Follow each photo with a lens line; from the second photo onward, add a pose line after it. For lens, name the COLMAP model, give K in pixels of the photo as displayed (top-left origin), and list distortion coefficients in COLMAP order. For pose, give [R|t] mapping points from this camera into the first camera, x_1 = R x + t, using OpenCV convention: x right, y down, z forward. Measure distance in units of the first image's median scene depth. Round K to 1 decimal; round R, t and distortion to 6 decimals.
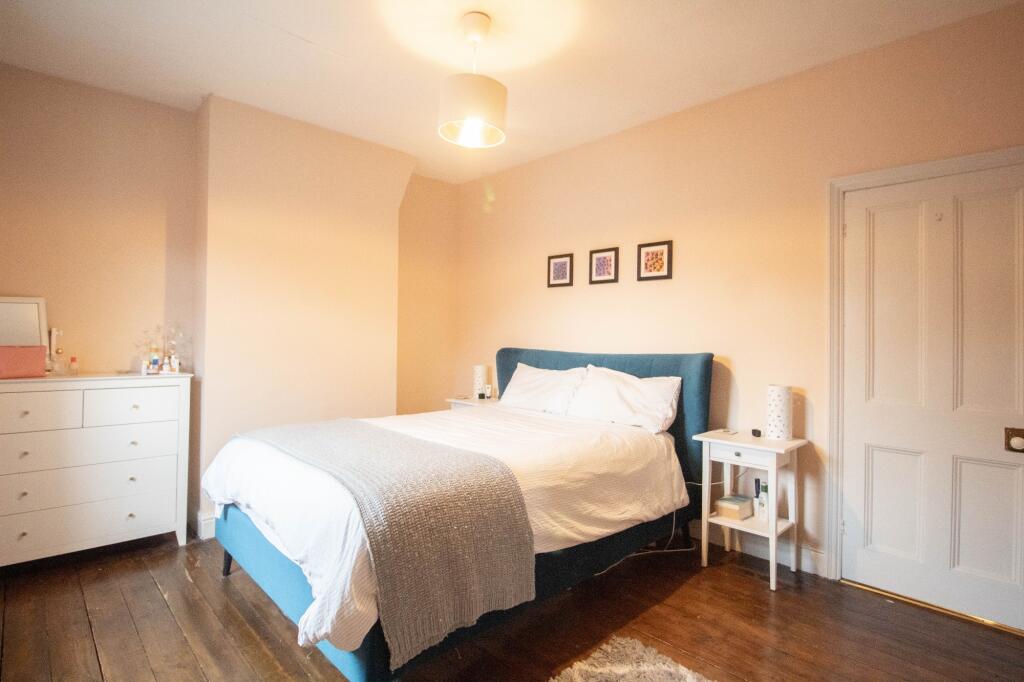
lens RADIAL K [[504.0, 0, 510.5], [0, 504.0, 337.5], [0, 0, 1]] dist [0.002039, 0.000099]
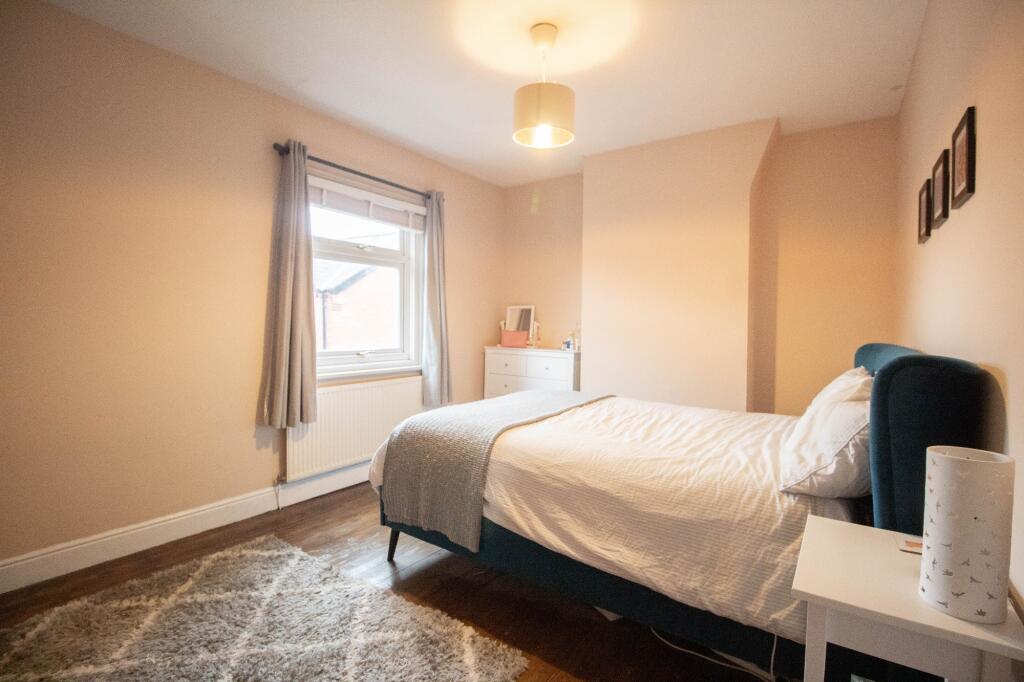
lens RADIAL K [[479.1, 0, 510.4], [0, 479.1, 337.7], [0, 0, 1]] dist [0.003627, 0.000484]
pose [[0.167610, 0.014281, -0.985750, 0.970254], [-0.003539, 0.999897, 0.013885, 0.020126], [0.985847, 0.001161, 0.167644, 0.784136]]
